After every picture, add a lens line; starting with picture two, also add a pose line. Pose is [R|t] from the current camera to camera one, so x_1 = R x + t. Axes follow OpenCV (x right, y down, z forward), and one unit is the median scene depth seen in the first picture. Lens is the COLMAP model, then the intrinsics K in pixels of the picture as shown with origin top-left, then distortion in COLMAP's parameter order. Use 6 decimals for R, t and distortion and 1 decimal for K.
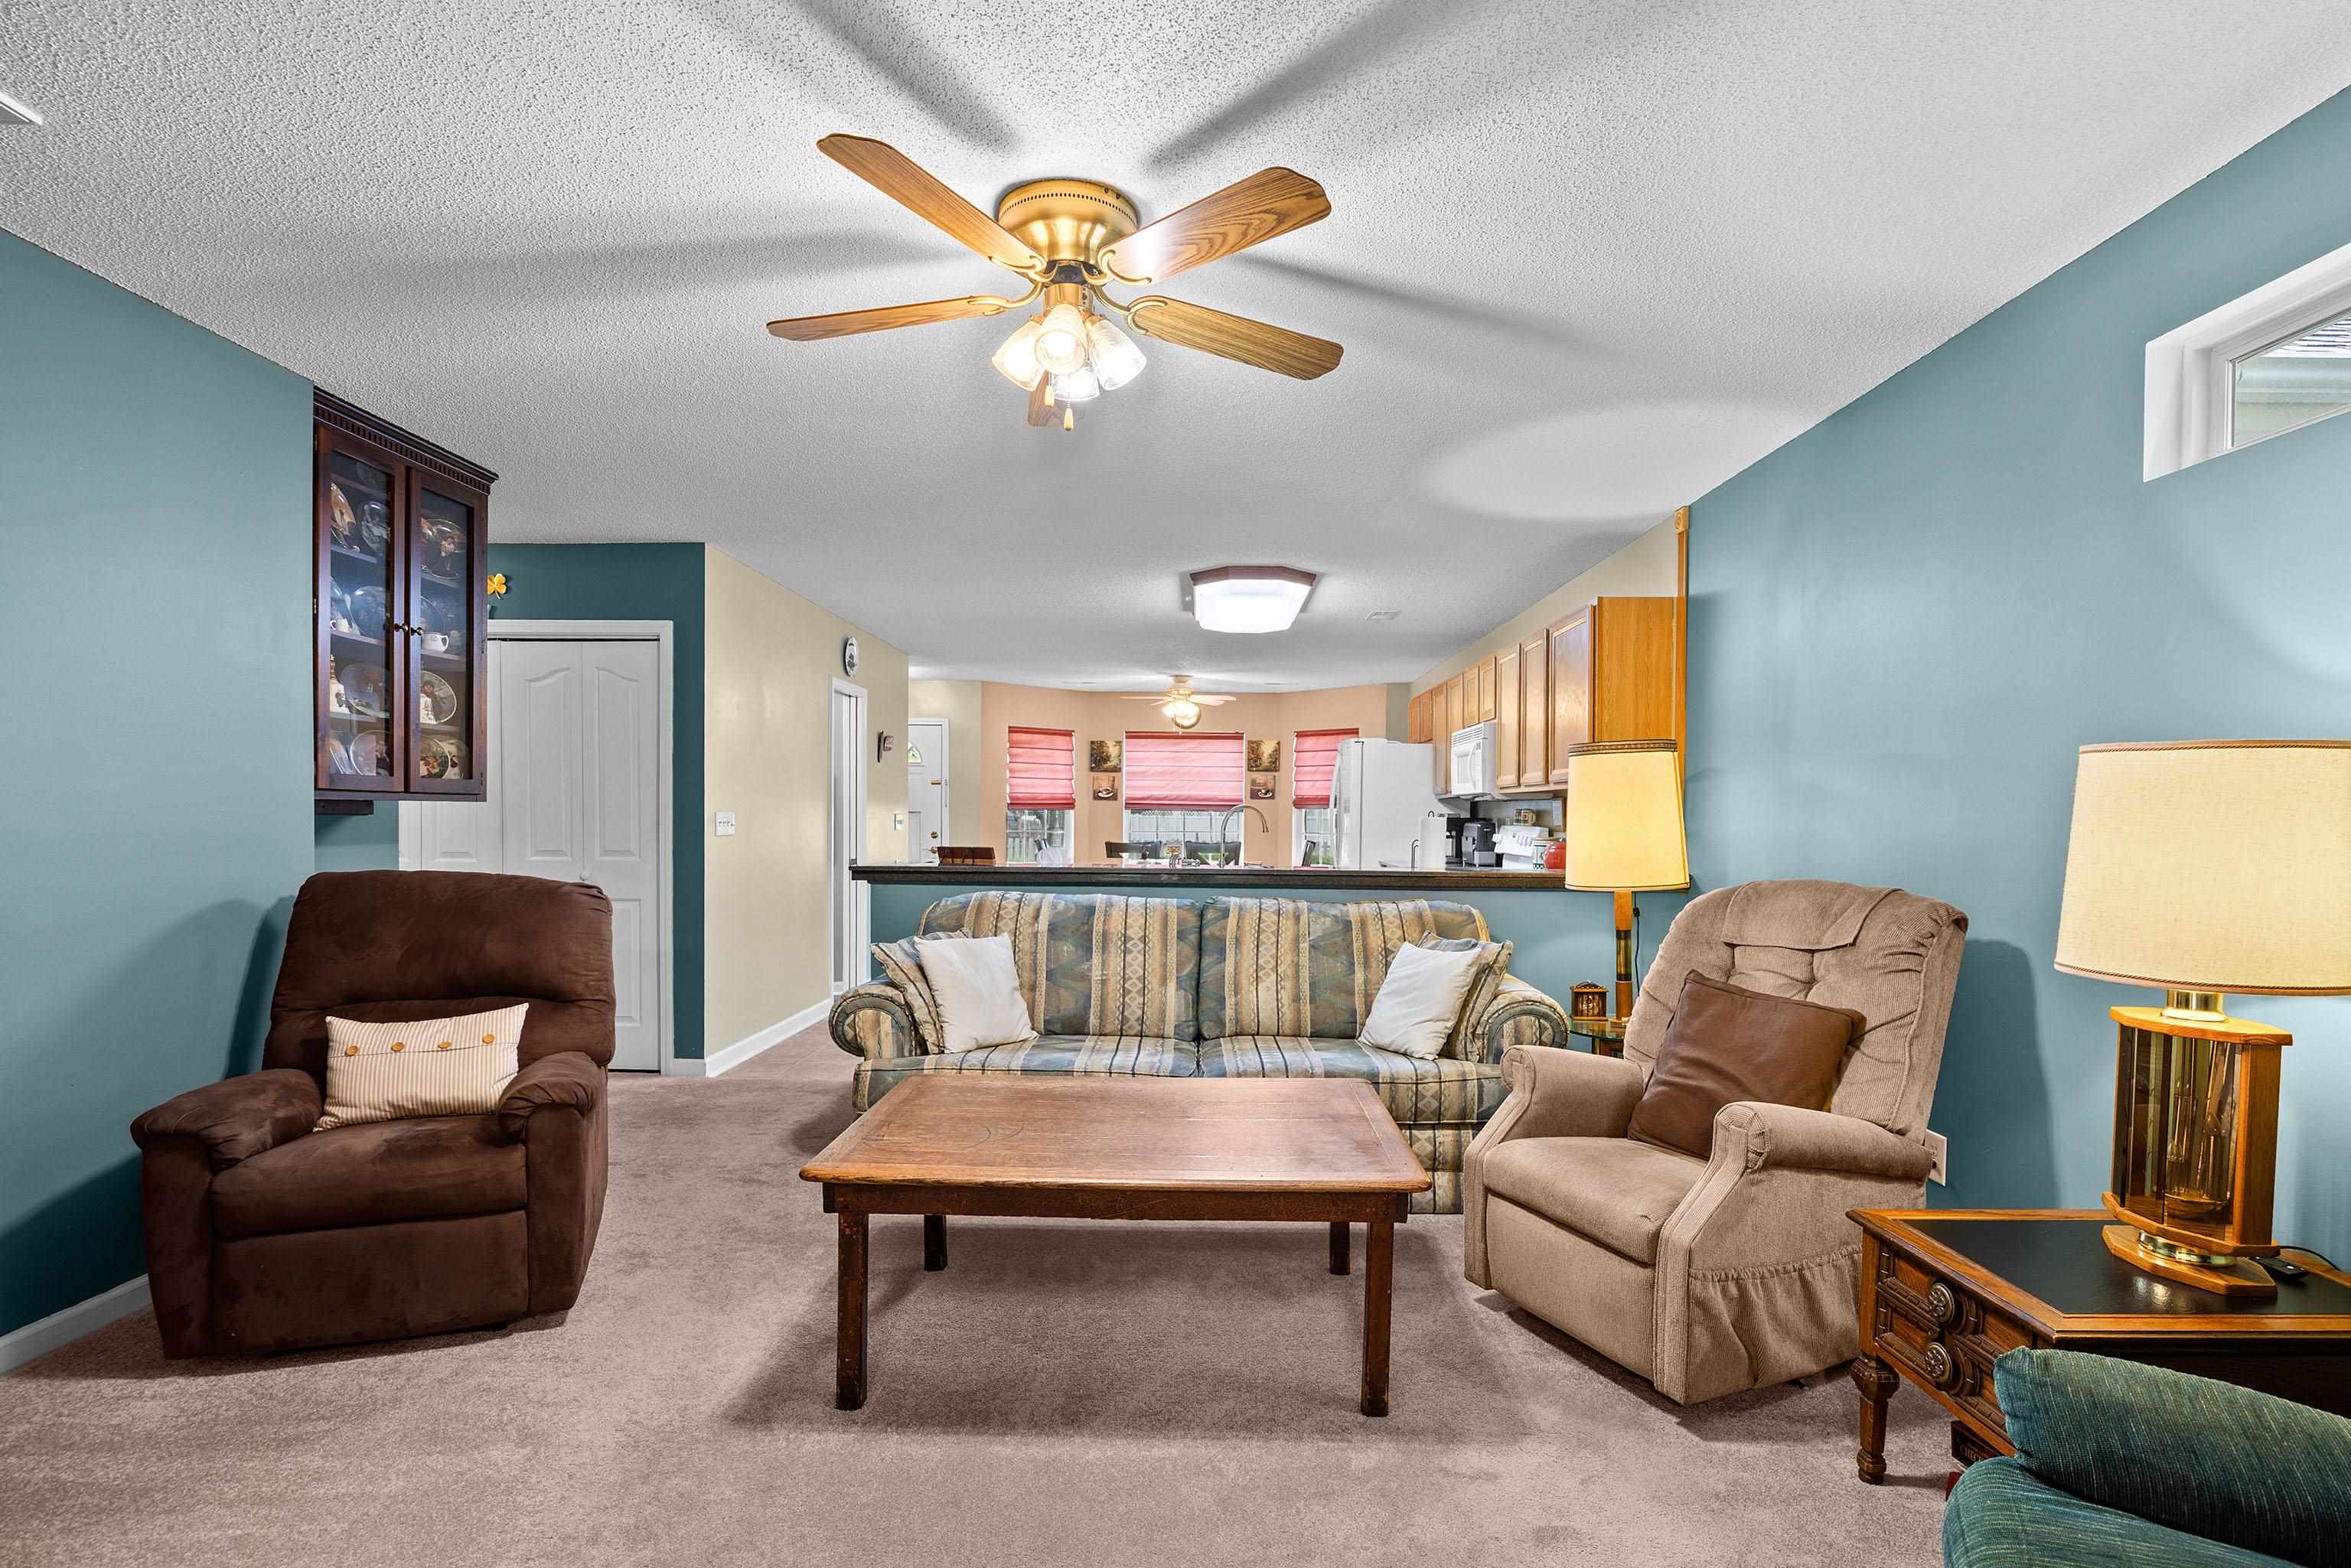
lens RADIAL K [[1153.8, 0, 1172.1], [0, 1153.8, 836.4], [0, 0, 1]] dist [-0.000498, 0.000093]
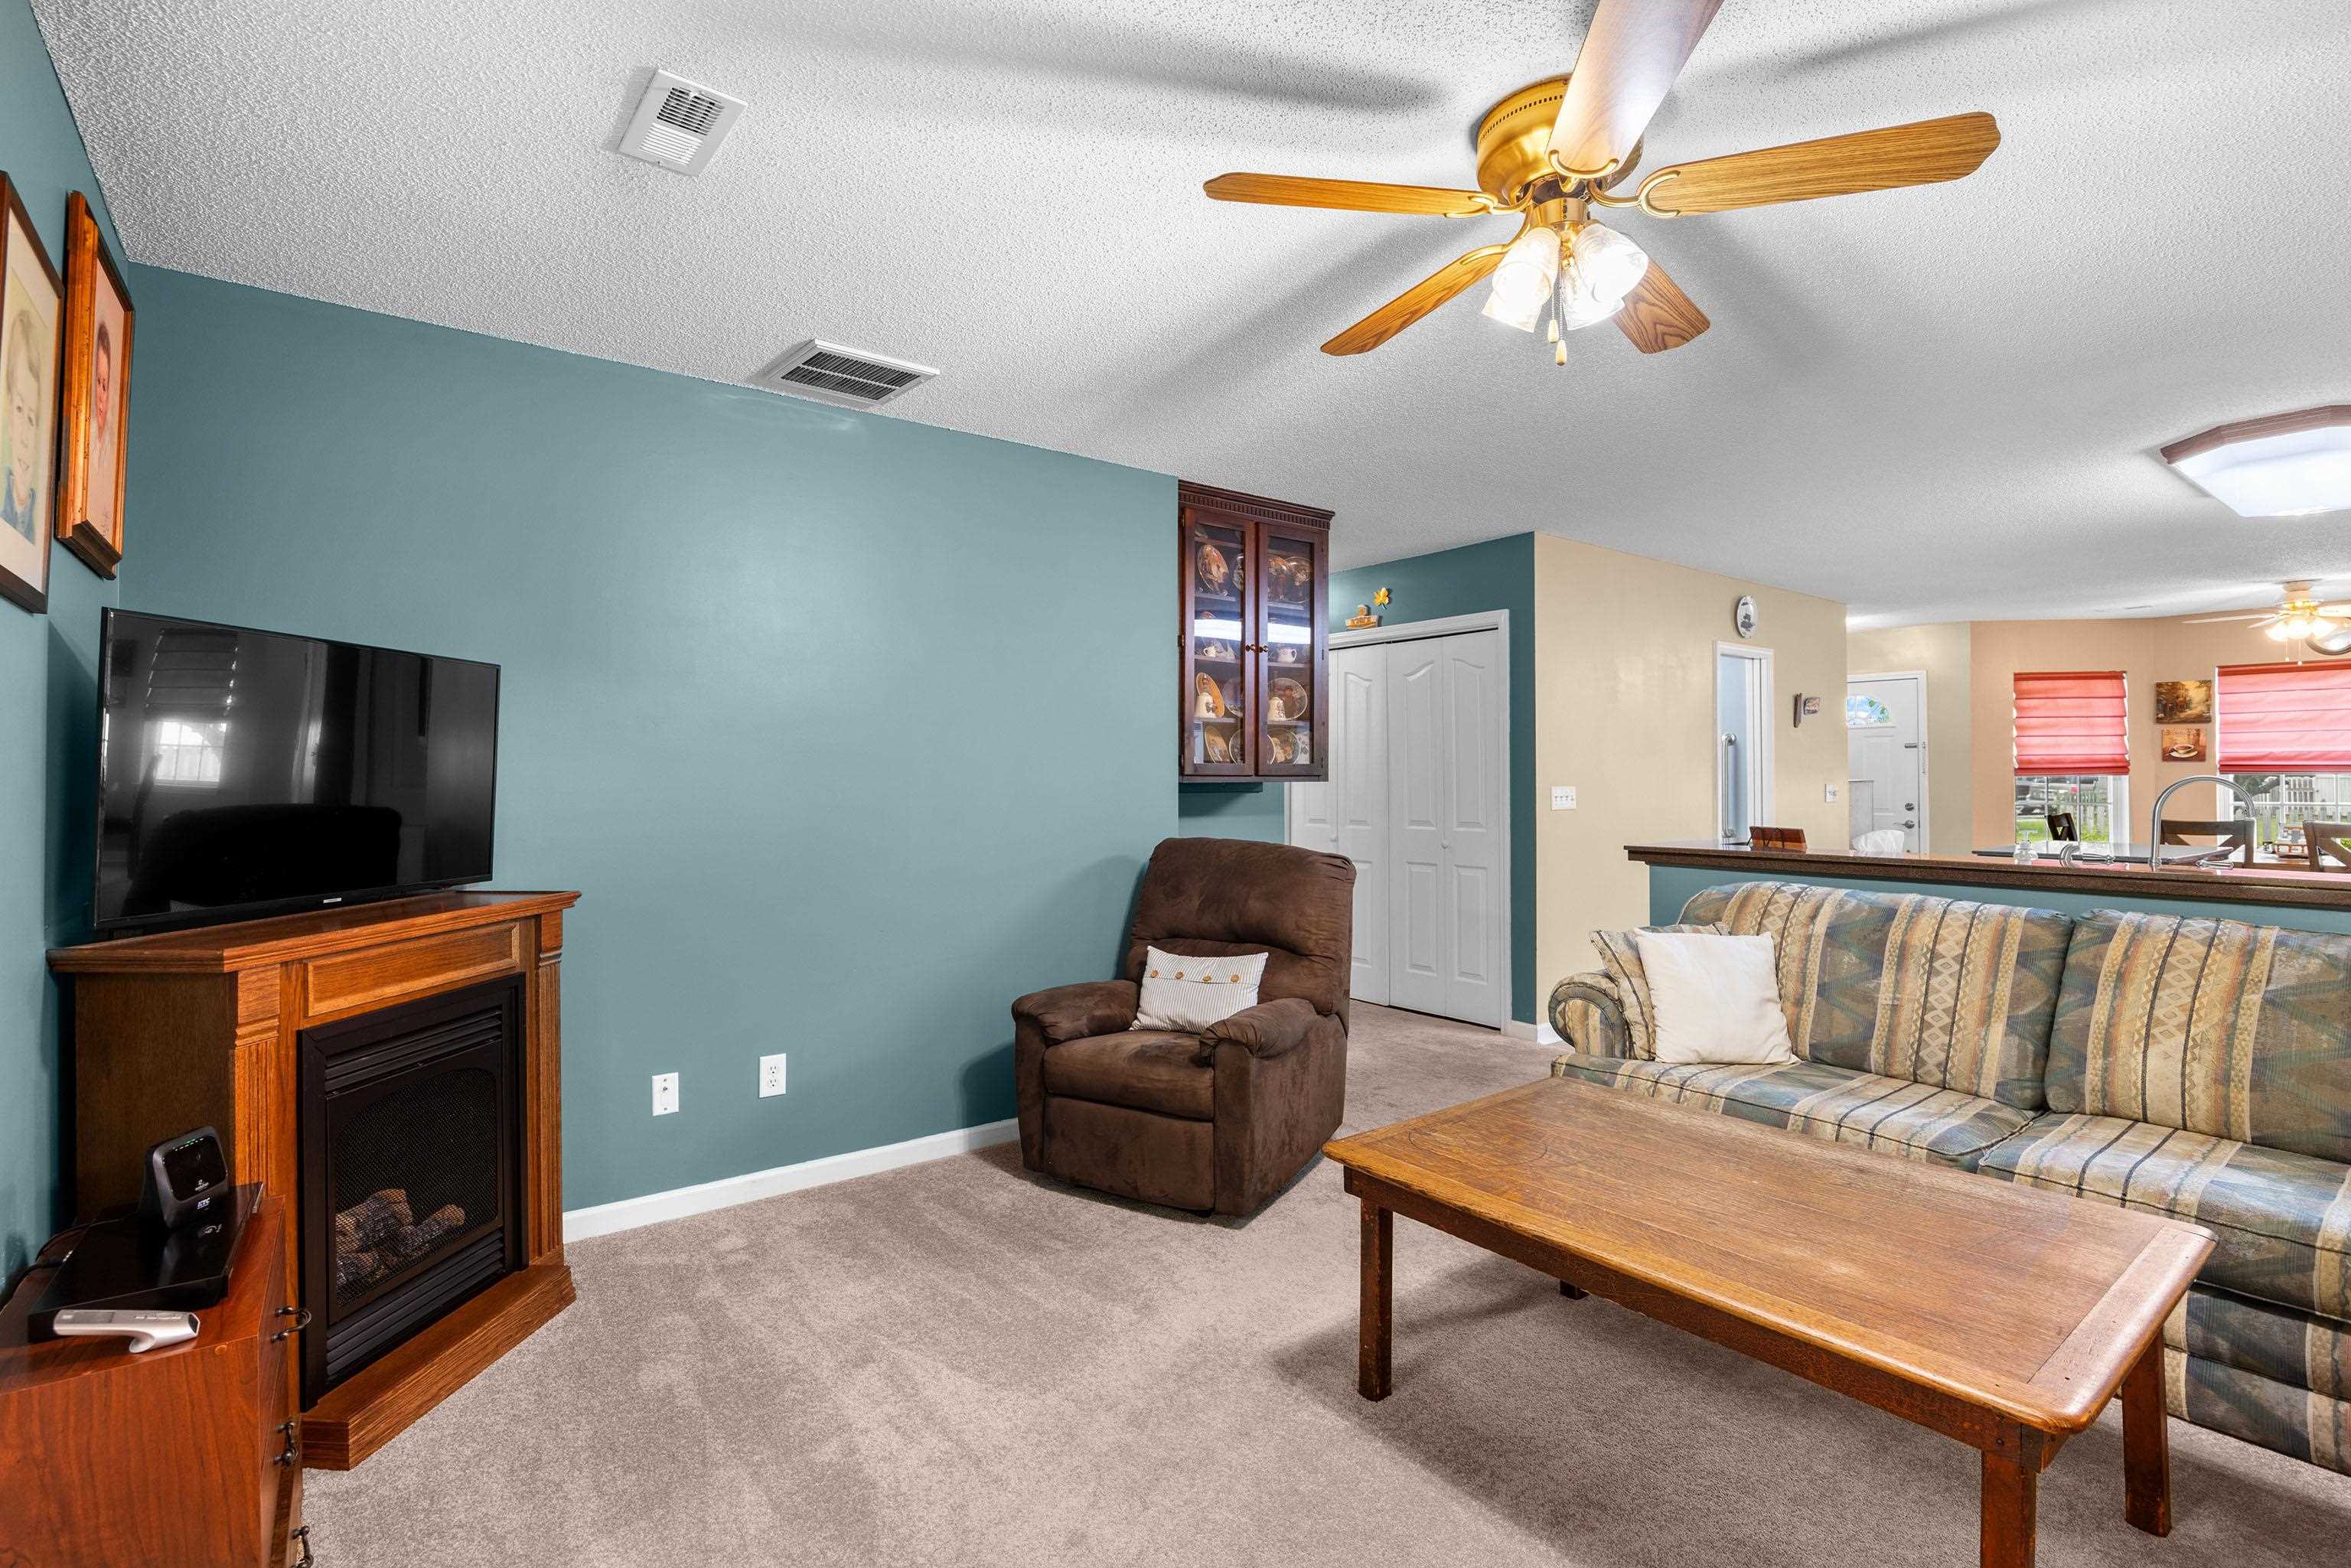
lens RADIAL K [[1105.5, 0, 1173.9], [0, 1105.5, 760.8], [0, 0, 1]] dist [-0.004926, -0.000307]
pose [[0.629968, -0.021183, -0.776332, 0.217436], [-0.006248, 0.999457, -0.032341, -0.013780], [0.776596, 0.025224, 0.629494, 0.149860]]
